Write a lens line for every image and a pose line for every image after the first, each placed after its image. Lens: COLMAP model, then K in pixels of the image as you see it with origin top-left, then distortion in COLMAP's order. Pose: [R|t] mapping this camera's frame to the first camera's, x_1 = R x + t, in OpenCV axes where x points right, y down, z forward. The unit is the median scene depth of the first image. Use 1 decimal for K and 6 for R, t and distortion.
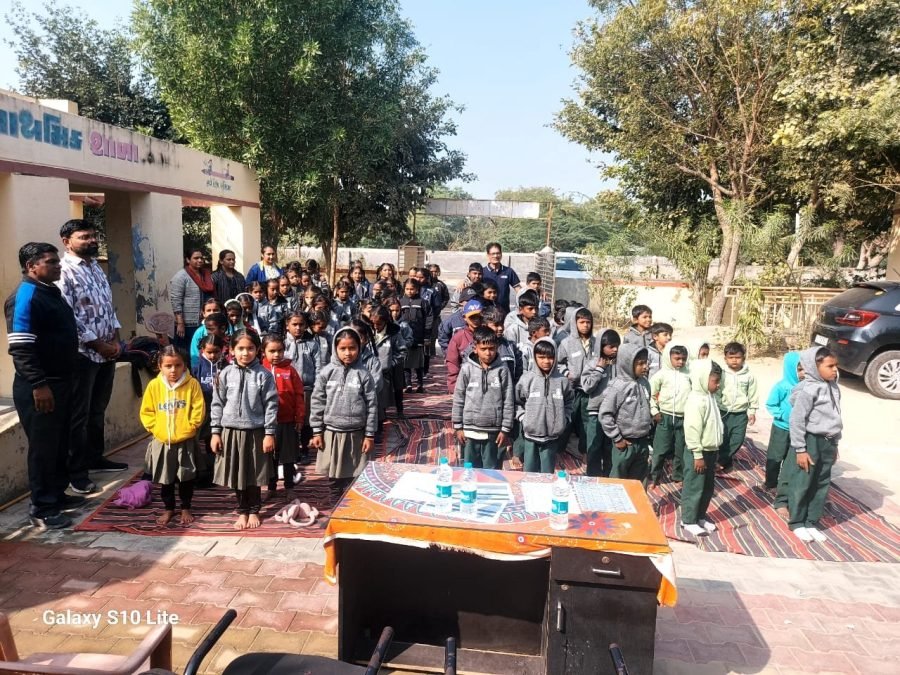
lens RADIAL K [[661.2, 0, 448.5], [0, 661.2, 337.9], [0, 0, 1]] dist [0.049767, -0.040963]
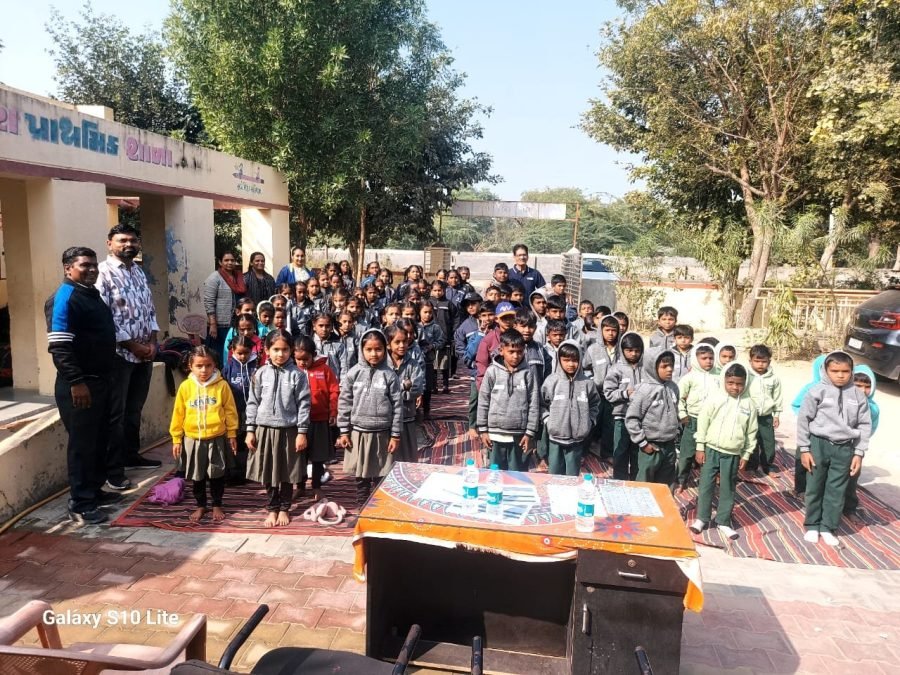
lens RADIAL K [[661.2, 0, 448.5], [0, 661.2, 337.9], [0, 0, 1]] dist [0.049767, -0.040963]
pose [[0.999257, 0.004111, -0.038326, -0.001077], [-0.004167, 0.999990, -0.001397, -0.001389], [0.038320, 0.001556, 0.999264, -0.006032]]
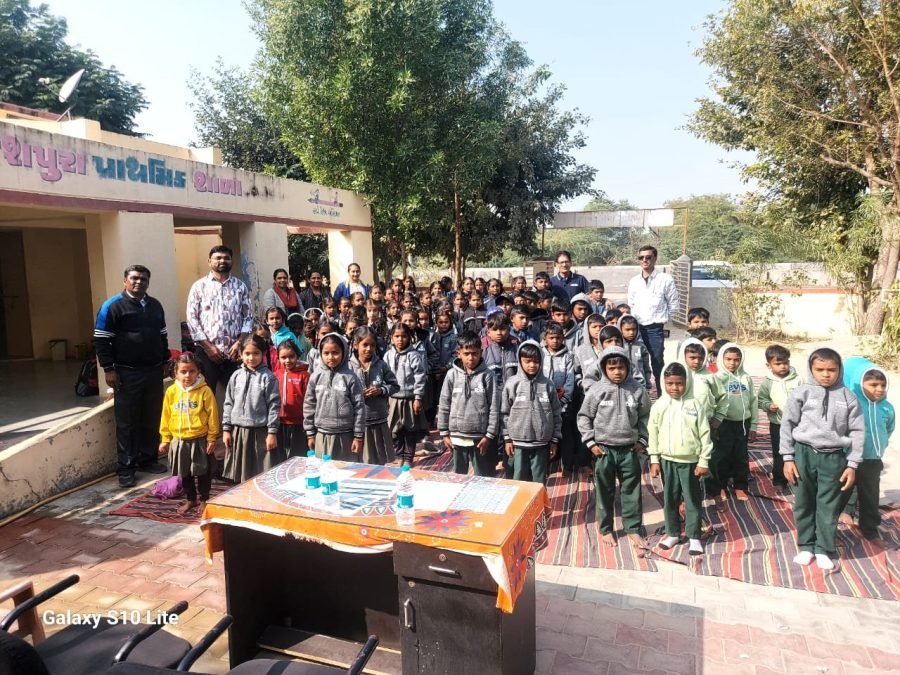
lens RADIAL K [[661.2, 0, 448.5], [0, 661.2, 337.9], [0, 0, 1]] dist [0.049767, -0.040963]
pose [[0.966533, -0.015801, -0.256055, 0.205187], [0.008091, 0.999482, -0.031135, 0.017783], [0.256414, 0.028022, 0.966161, 0.023018]]
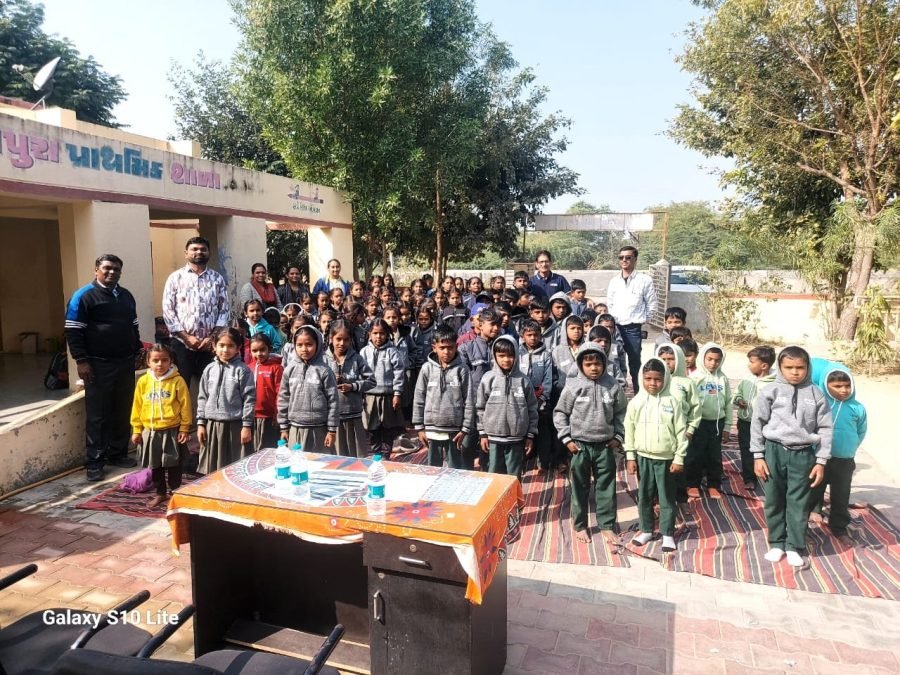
lens RADIAL K [[661.2, 0, 448.5], [0, 661.2, 337.9], [0, 0, 1]] dist [0.049767, -0.040963]
pose [[0.973691, -0.002137, -0.227864, 0.207855], [-0.005772, 0.999404, -0.034039, 0.025890], [0.227801, 0.034459, 0.973098, 0.028722]]
